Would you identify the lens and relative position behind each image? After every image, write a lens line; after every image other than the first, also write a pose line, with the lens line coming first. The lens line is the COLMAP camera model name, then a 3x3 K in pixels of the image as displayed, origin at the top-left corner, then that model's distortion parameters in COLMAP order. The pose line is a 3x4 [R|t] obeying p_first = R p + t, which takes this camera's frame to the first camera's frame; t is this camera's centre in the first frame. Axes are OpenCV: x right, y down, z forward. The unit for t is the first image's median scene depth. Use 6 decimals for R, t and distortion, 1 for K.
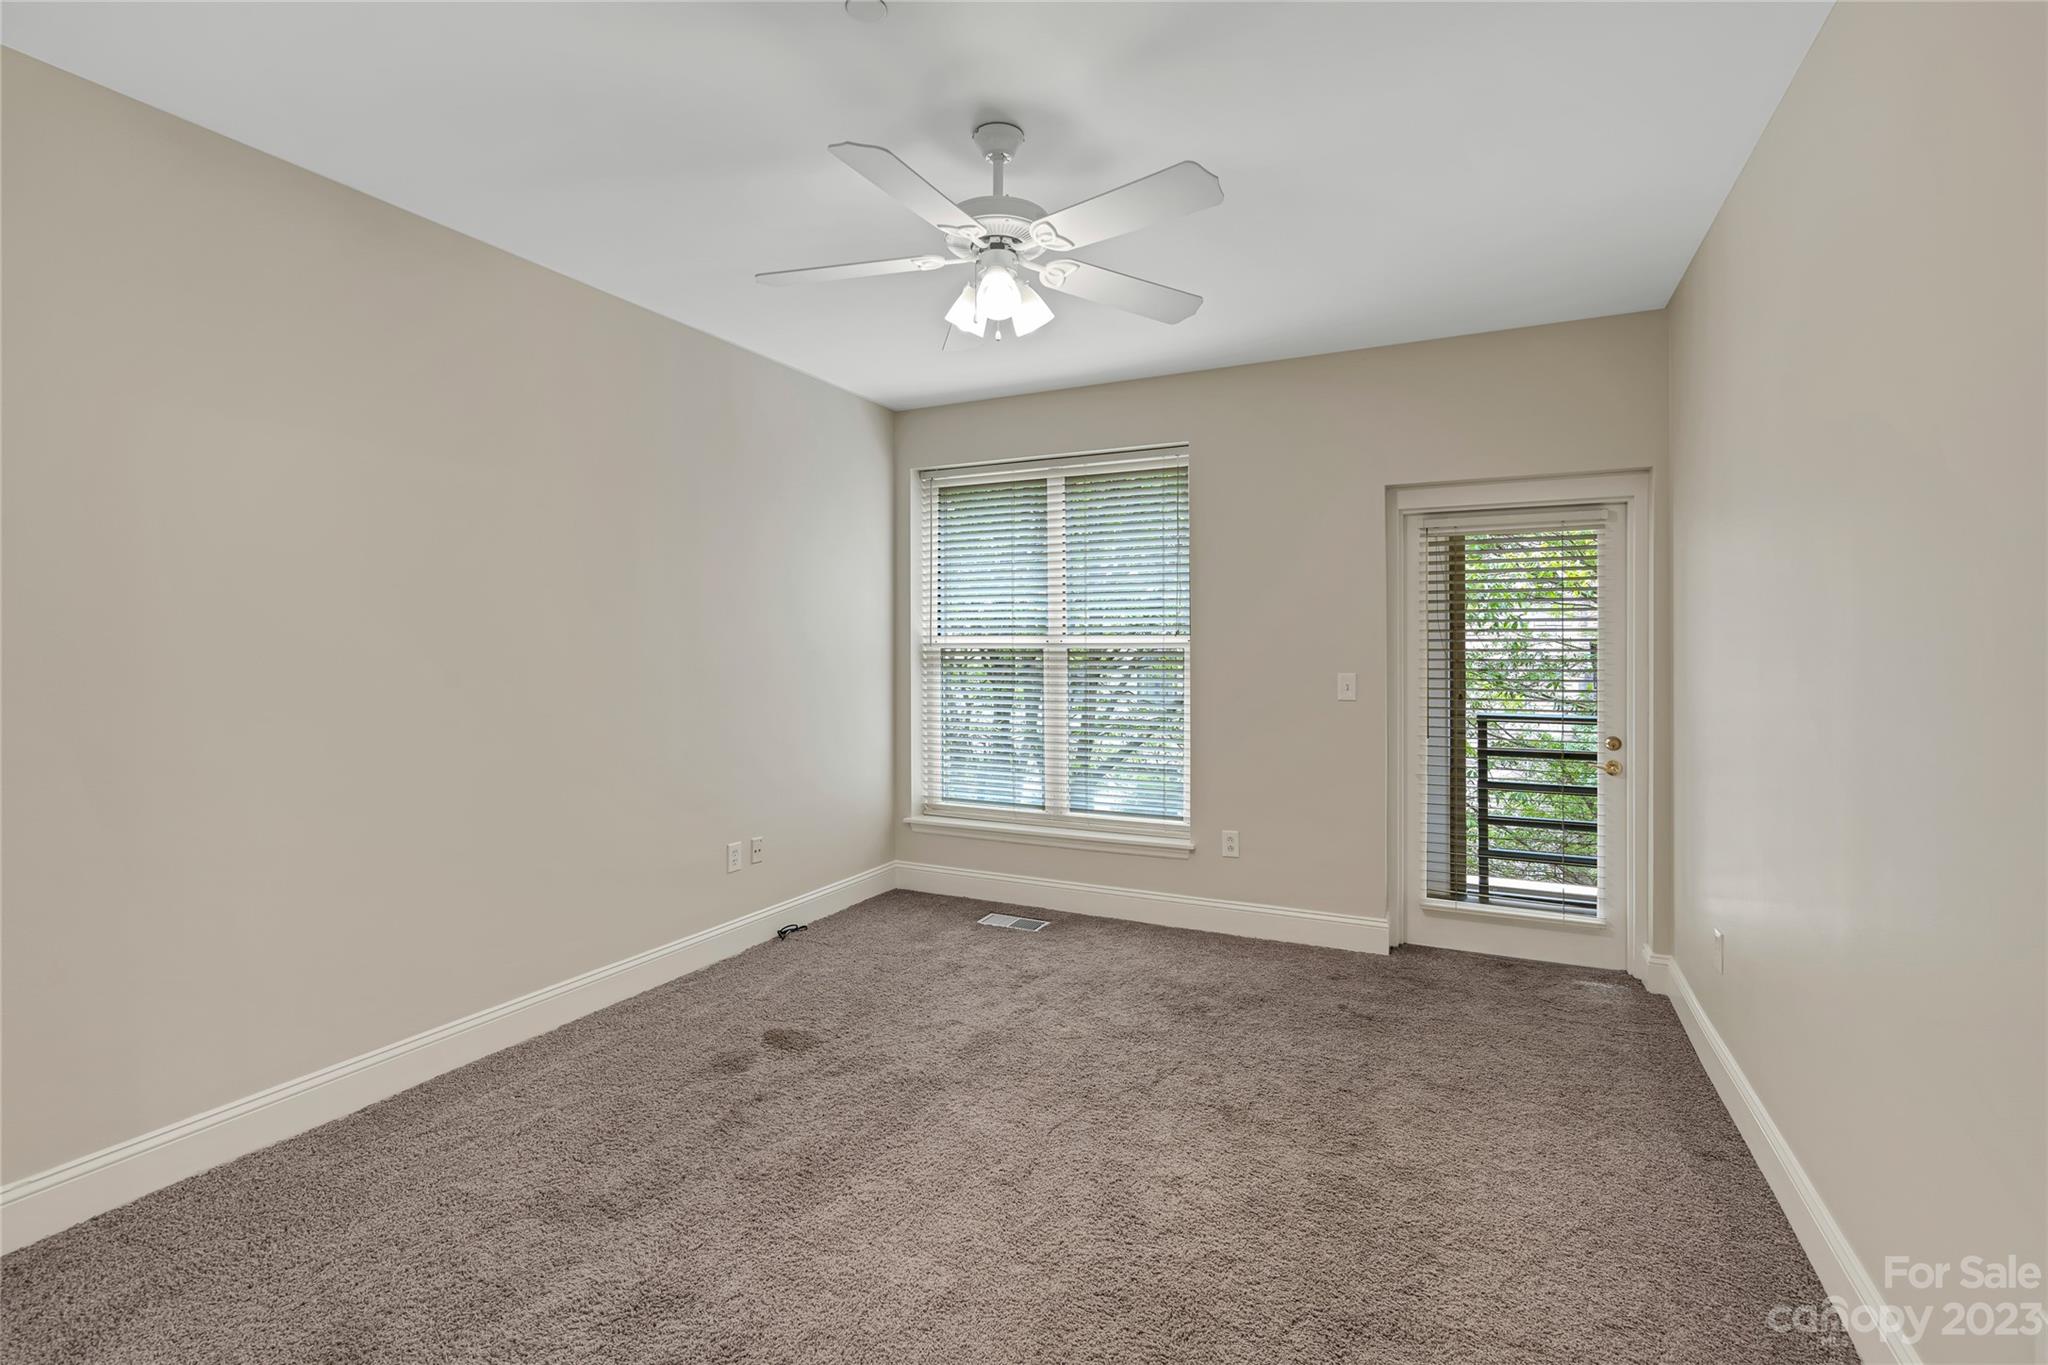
lens RADIAL K [[953.6, 0, 1023.0], [0, 953.6, 624.3], [0, 0, 1]] dist [-0.003321, 0.000215]
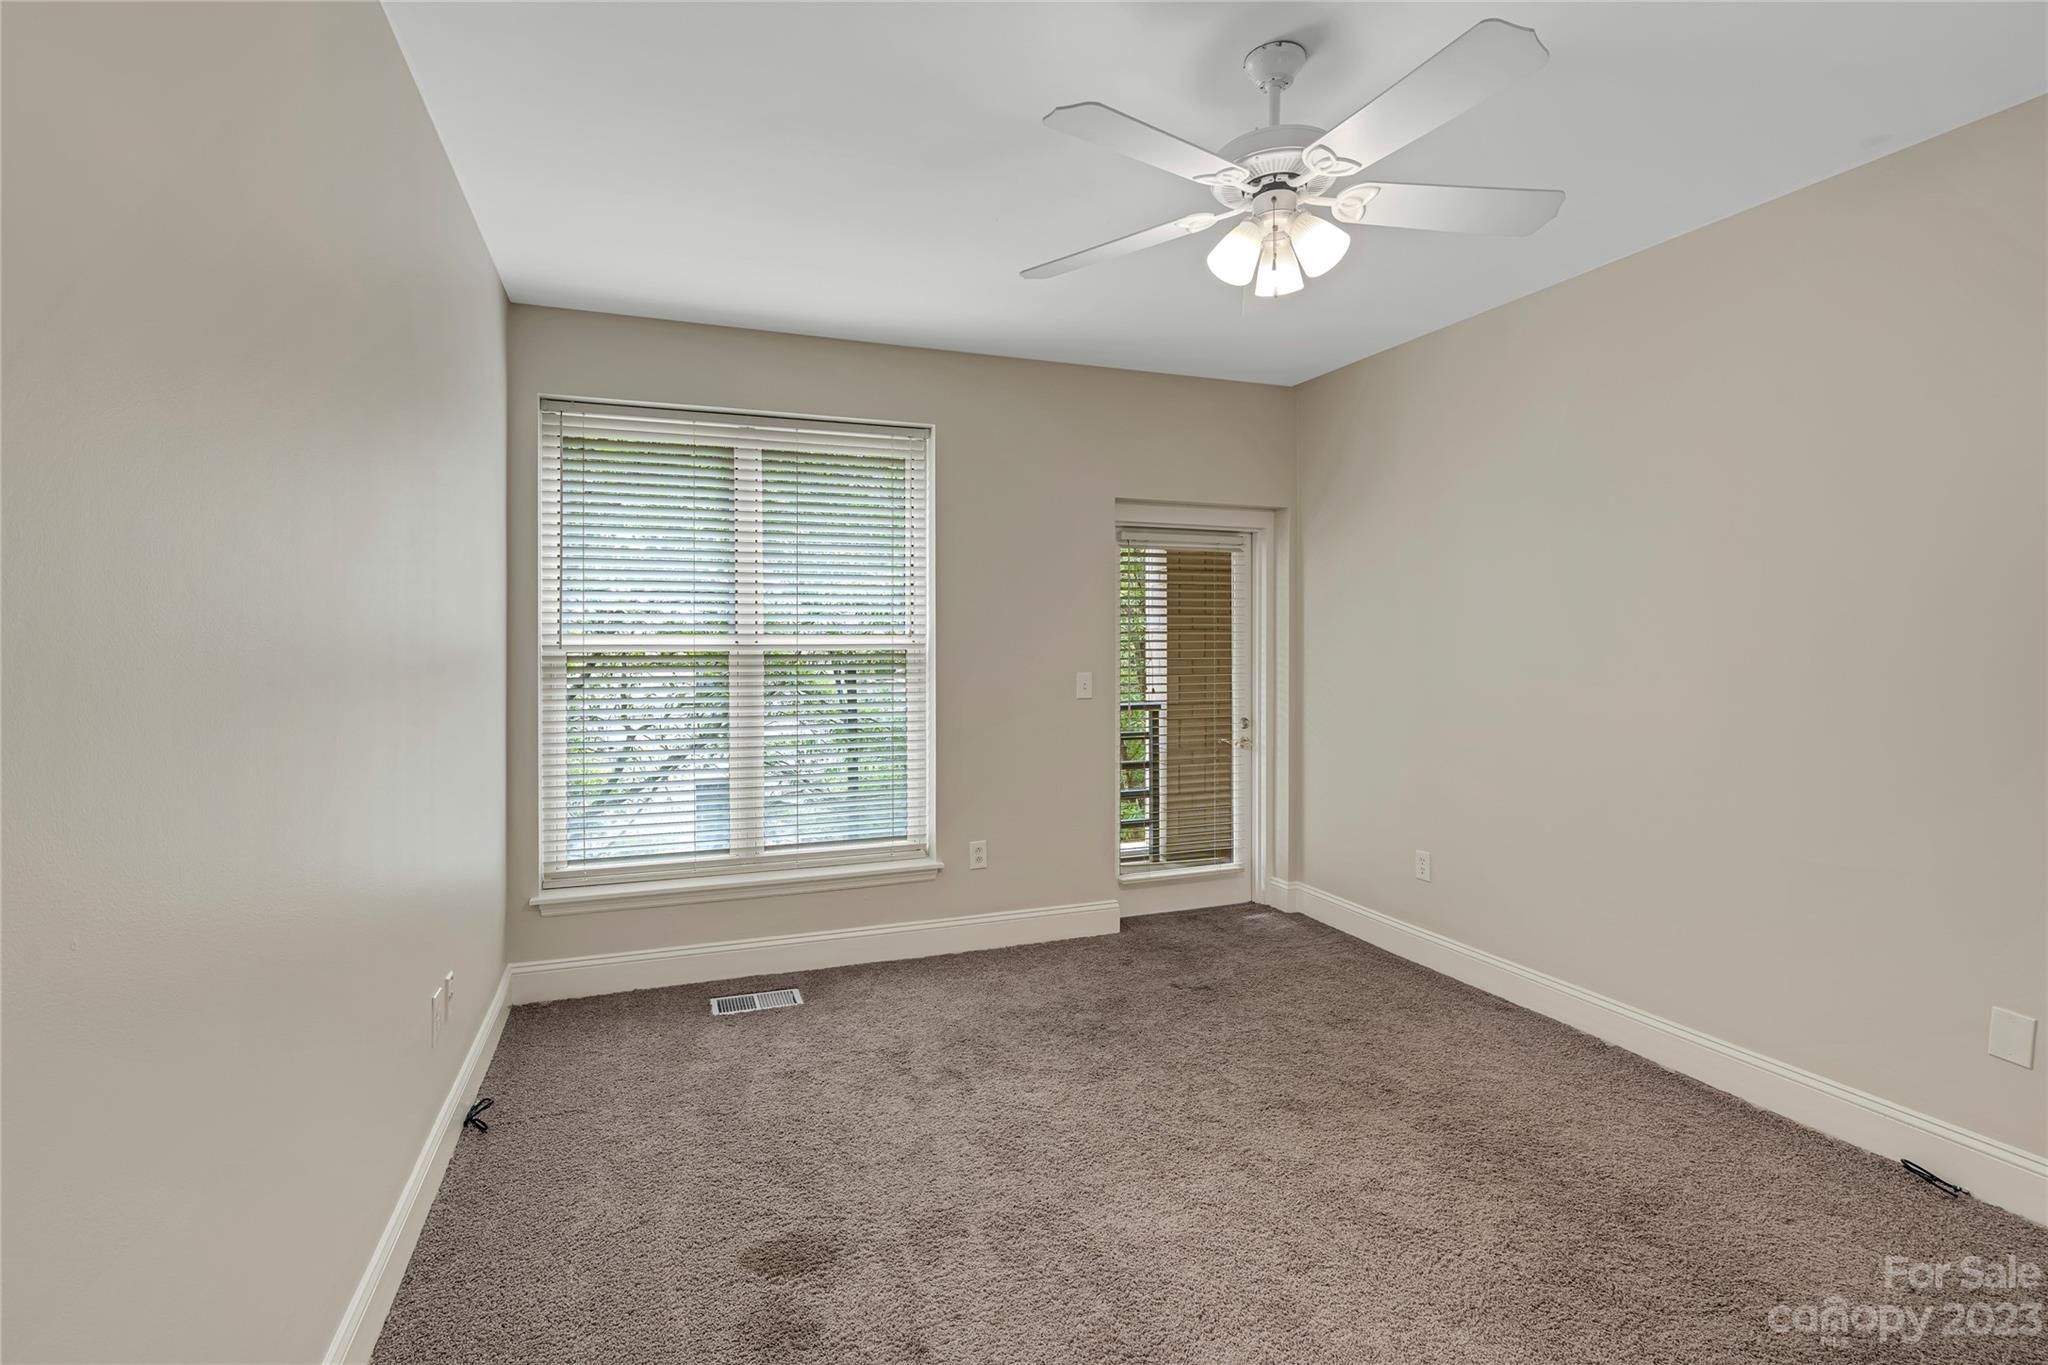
lens RADIAL K [[939.4, 0, 1023.9], [0, 939.4, 628.2], [0, 0, 1]] dist [-0.010333, 0.000002]
pose [[0.684454, 0.011853, 0.728959, -0.467846], [-0.012158, 0.999914, -0.004843, 0.008520], [-0.728954, -0.005548, 0.684540, 0.349512]]
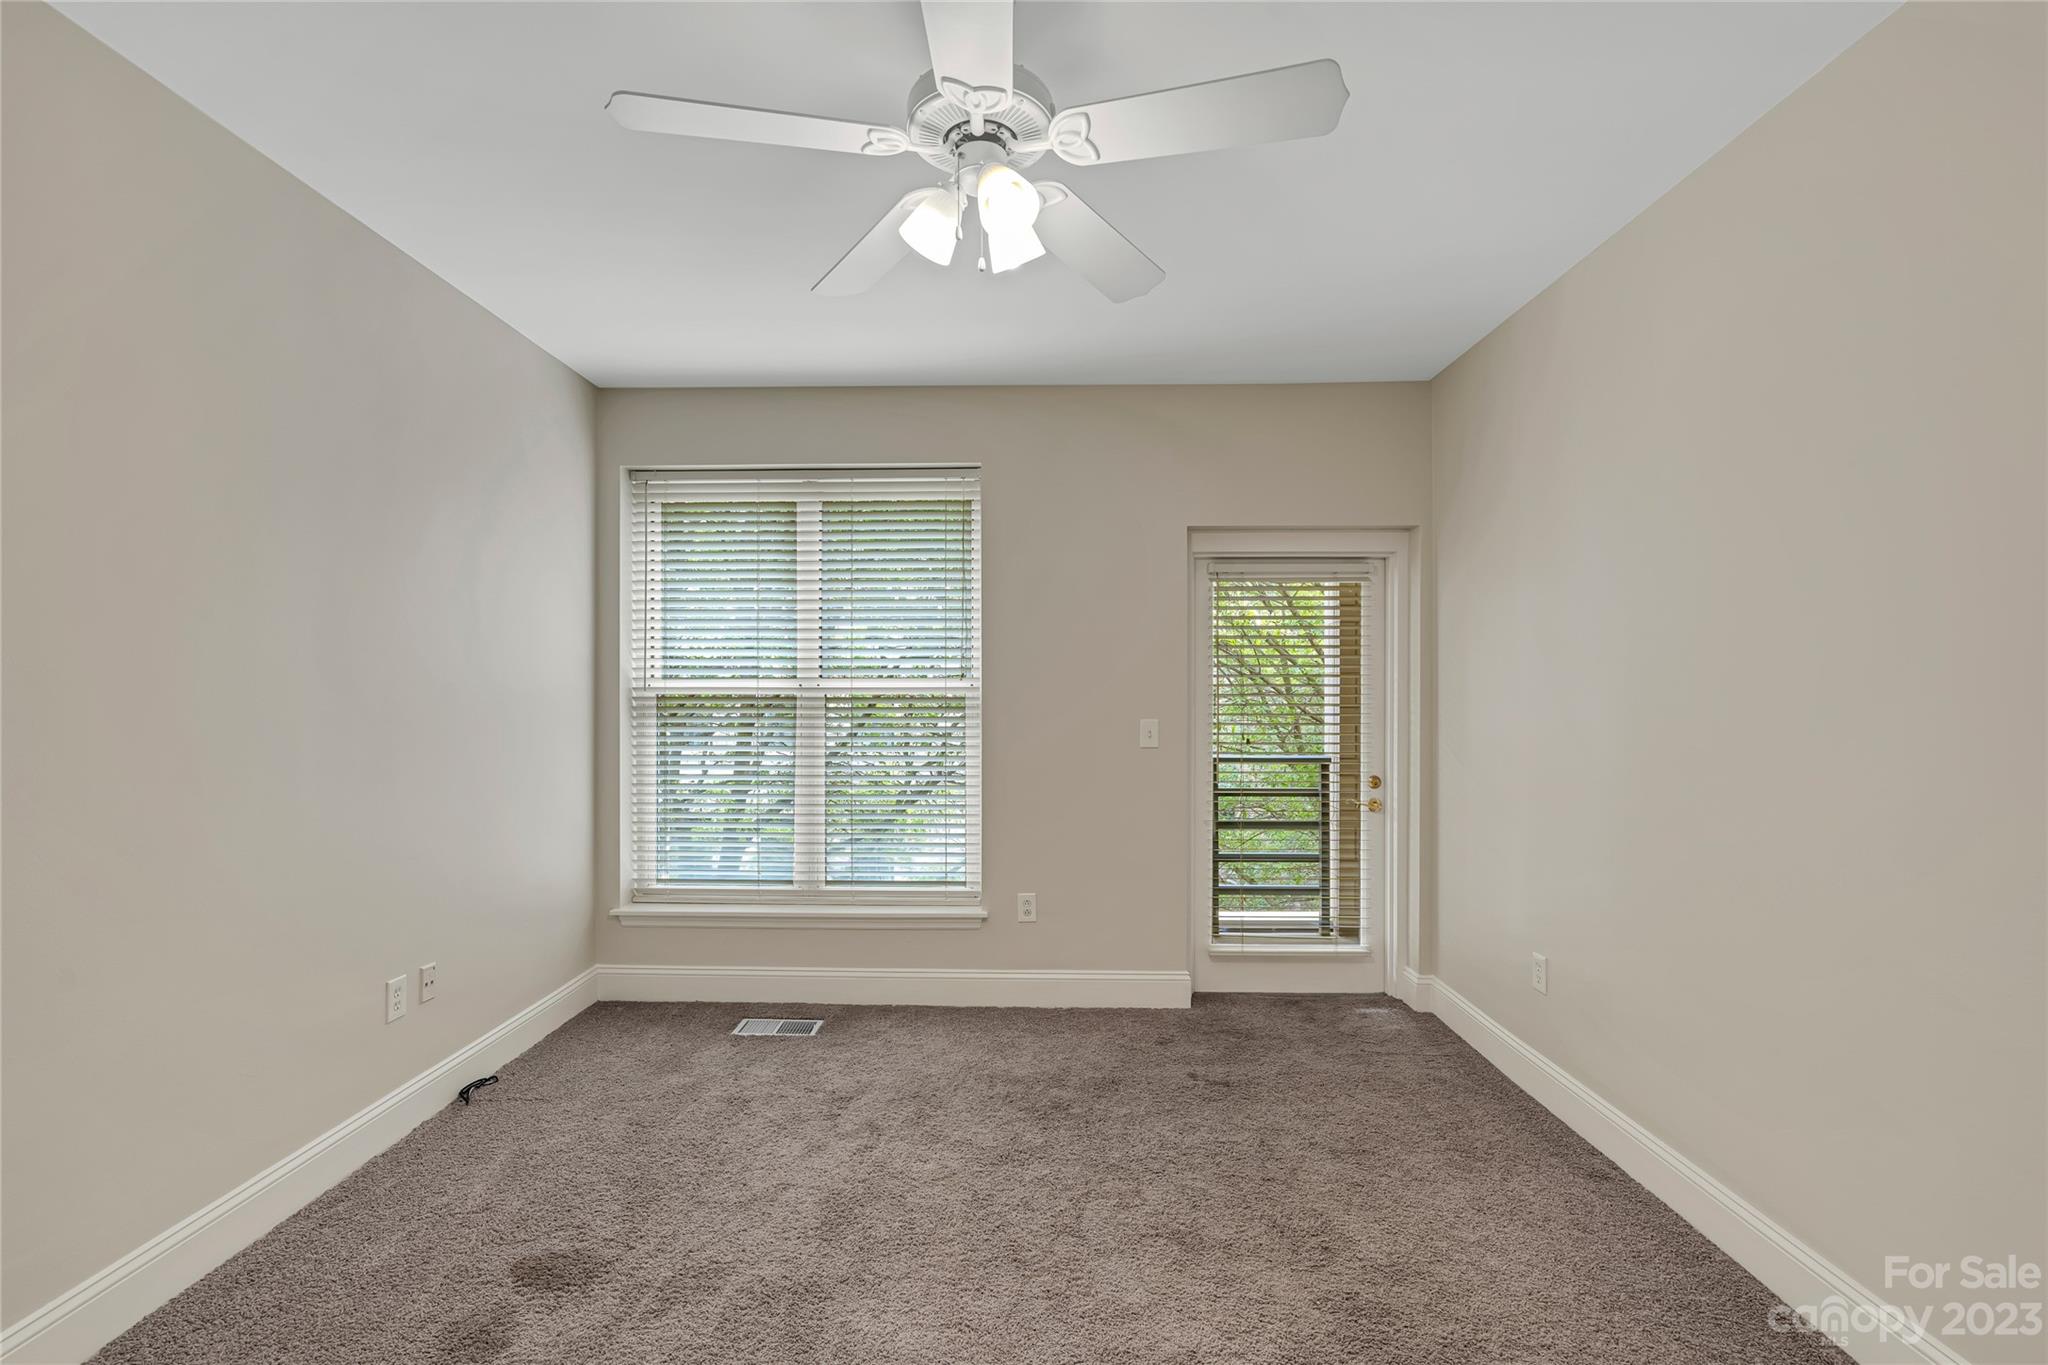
lens RADIAL K [[936.2, 0, 1021.3], [0, 936.2, 671.0], [0, 0, 1]] dist [-0.002700, 0.001409]
pose [[0.908626, 0.009748, 0.417498, -0.175833], [-0.009992, 0.999949, -0.001601, 0.005652], [-0.417492, -0.002717, 0.908676, 0.200535]]
